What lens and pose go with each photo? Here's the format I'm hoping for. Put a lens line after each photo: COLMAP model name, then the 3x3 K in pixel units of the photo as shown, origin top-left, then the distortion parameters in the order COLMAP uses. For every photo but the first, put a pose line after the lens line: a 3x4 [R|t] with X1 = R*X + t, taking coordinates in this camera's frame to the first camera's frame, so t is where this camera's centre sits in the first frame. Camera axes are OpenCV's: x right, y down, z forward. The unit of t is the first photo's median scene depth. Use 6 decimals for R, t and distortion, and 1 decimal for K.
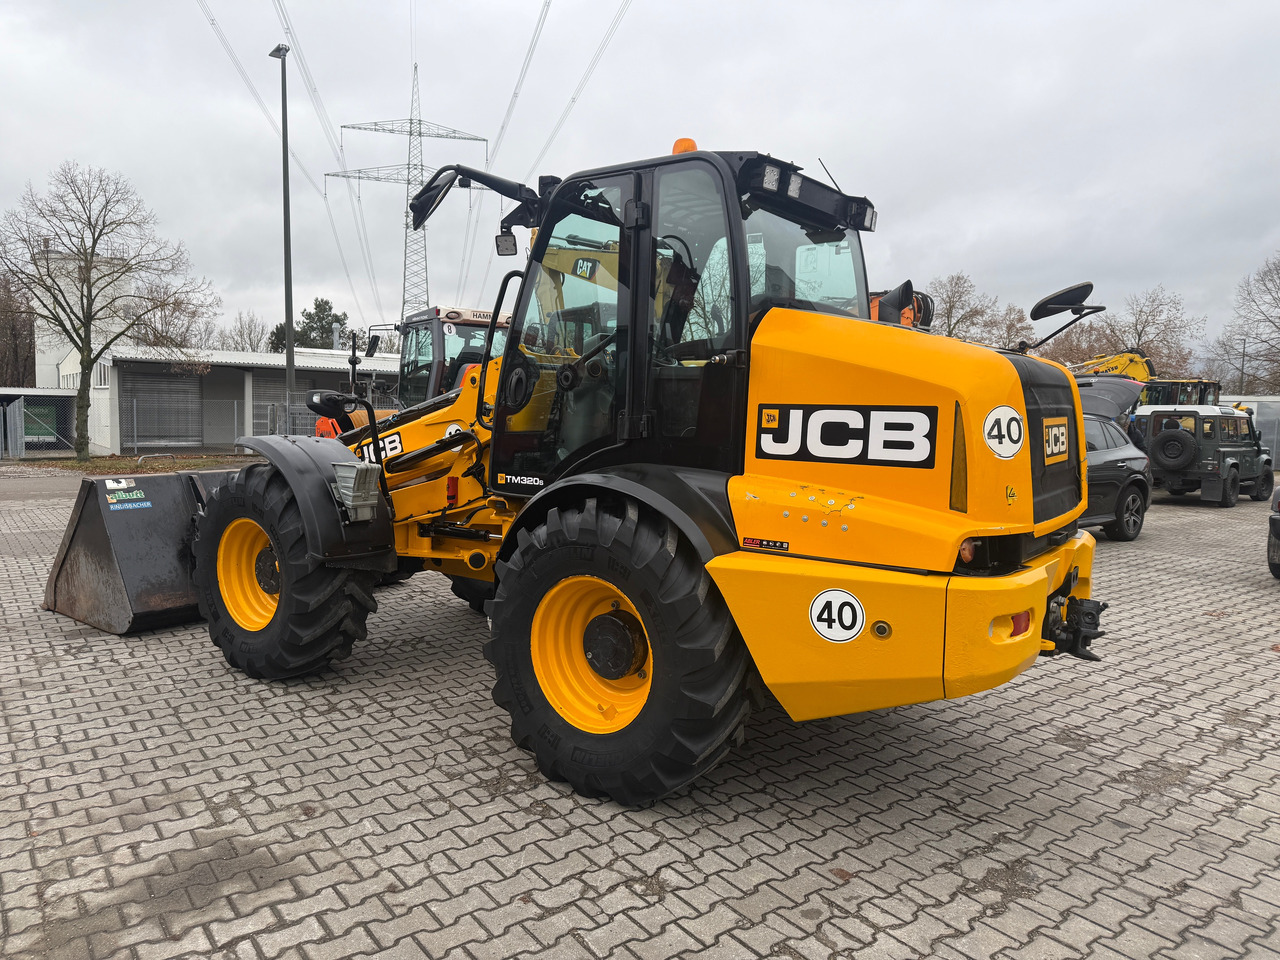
lens RADIAL K [[893.8, 0, 640.0], [0, 893.8, 480.0], [0, 0, 1]] dist [-0.008641, -0.004919]
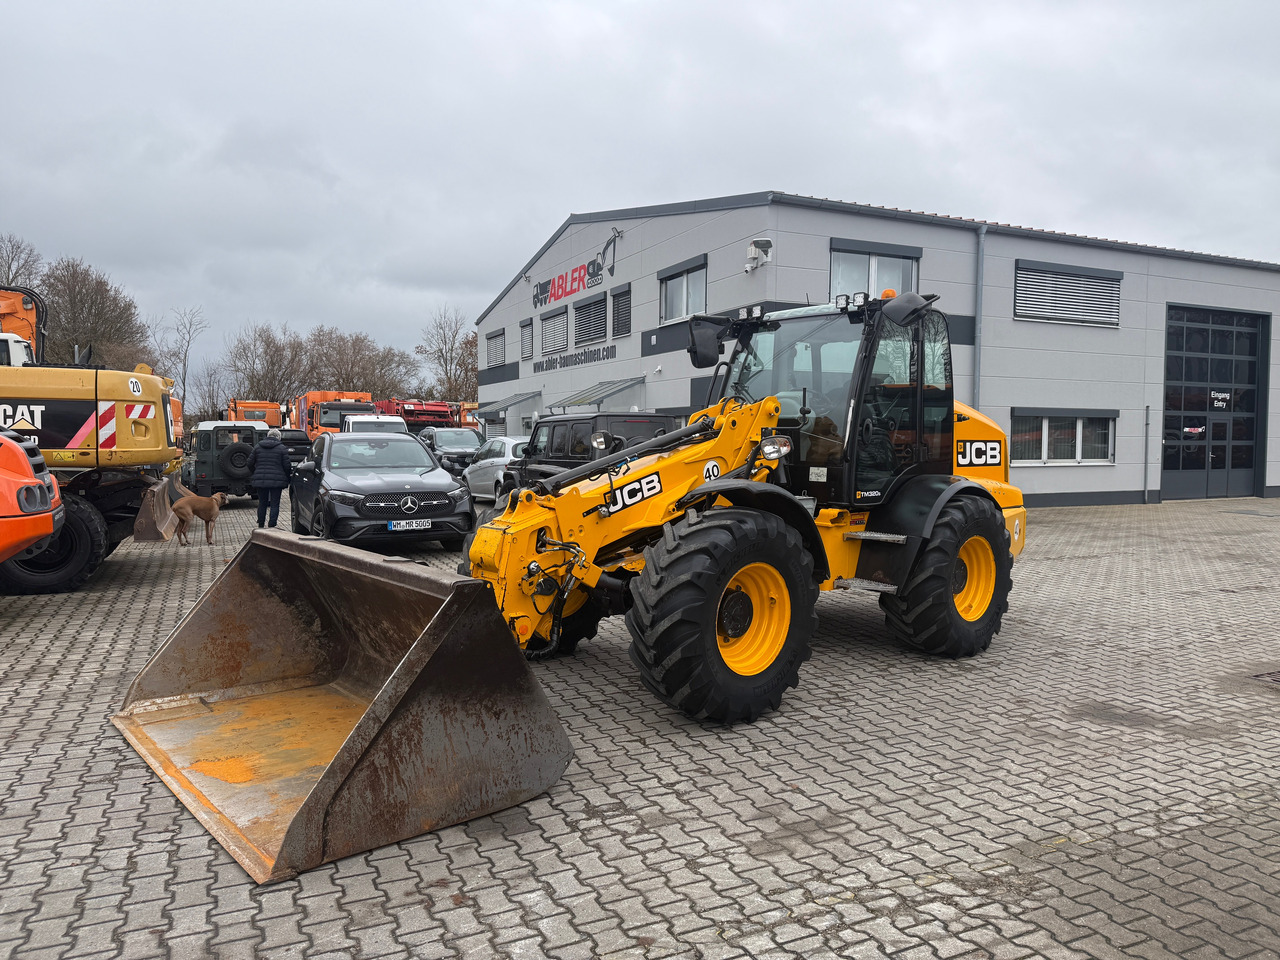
lens RADIAL K [[897.1, 0, 639.3], [0, 897.1, 500.6], [0, 0, 1]] dist [0.064137, -0.096240]
pose [[0.211078, -0.091166, 0.973209, -1.967390], [0.075675, 0.994177, 0.076717, -0.156009], [-0.974535, 0.057455, 0.216748, 1.233244]]
